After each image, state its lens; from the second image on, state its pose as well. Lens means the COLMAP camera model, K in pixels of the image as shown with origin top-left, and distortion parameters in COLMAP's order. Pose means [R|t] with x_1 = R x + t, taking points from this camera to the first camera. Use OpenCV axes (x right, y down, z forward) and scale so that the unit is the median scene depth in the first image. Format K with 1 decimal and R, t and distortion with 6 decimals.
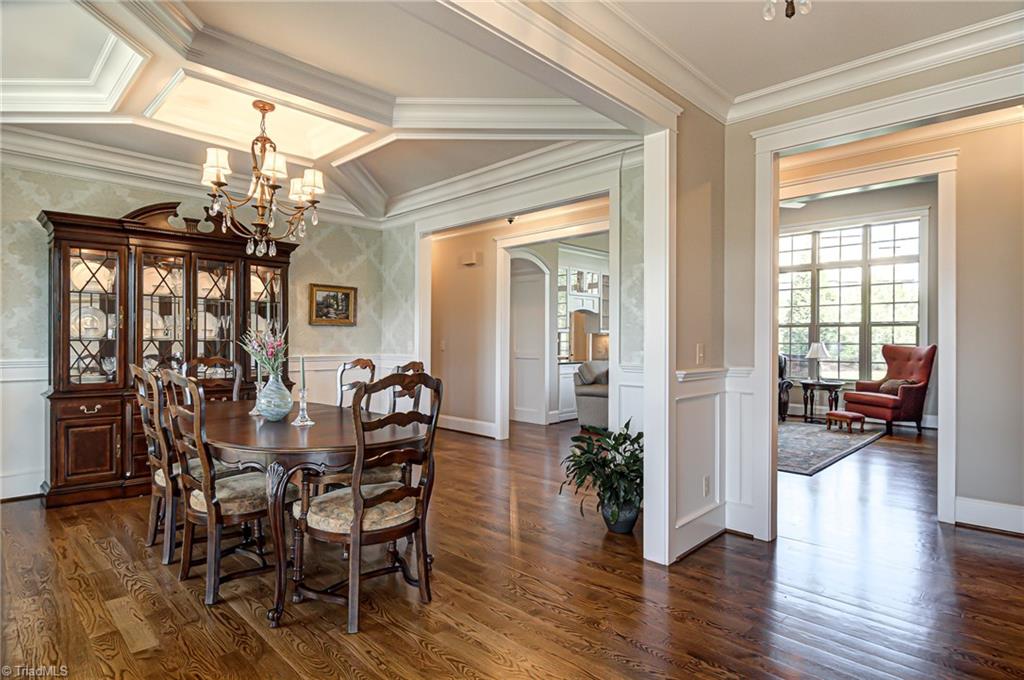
lens RADIAL K [[546.9, 0, 512.0], [0, 546.9, 340.0], [0, 0, 1]] dist [0.002094, -0.000791]
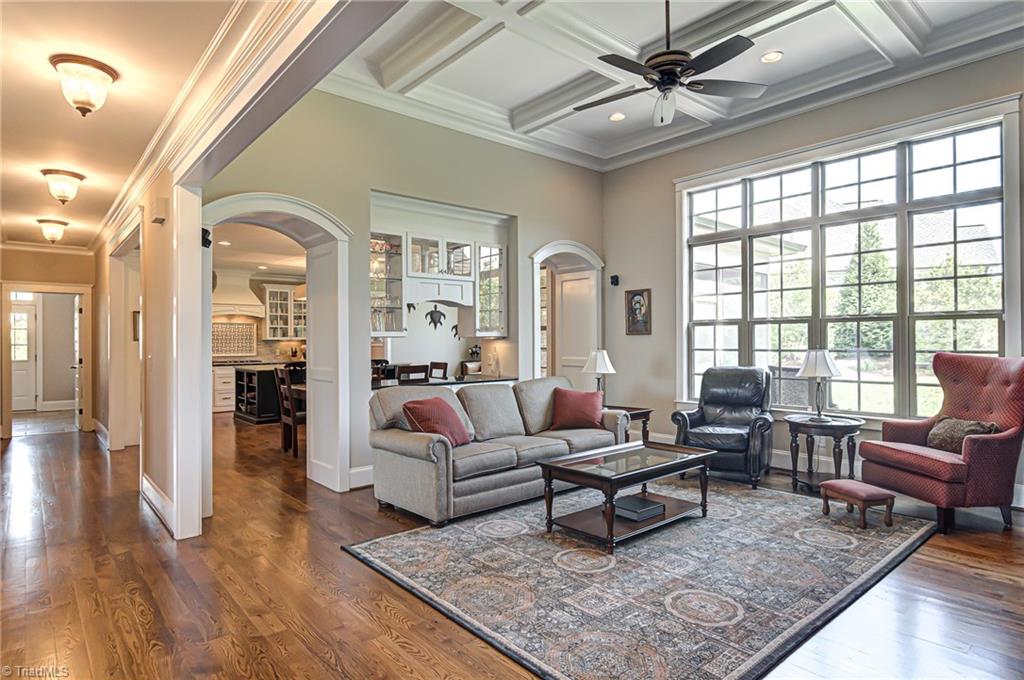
lens RADIAL K [[560.1, 0, 512.0], [0, 560.1, 340.0], [0, 0, 1]] dist [-0.000839, -0.000621]
pose [[0.996465, -0.009848, -0.083428, 0.298402], [0.009851, 0.999951, -0.000383, -0.008919], [0.083428, -0.000440, 0.996514, 0.399819]]
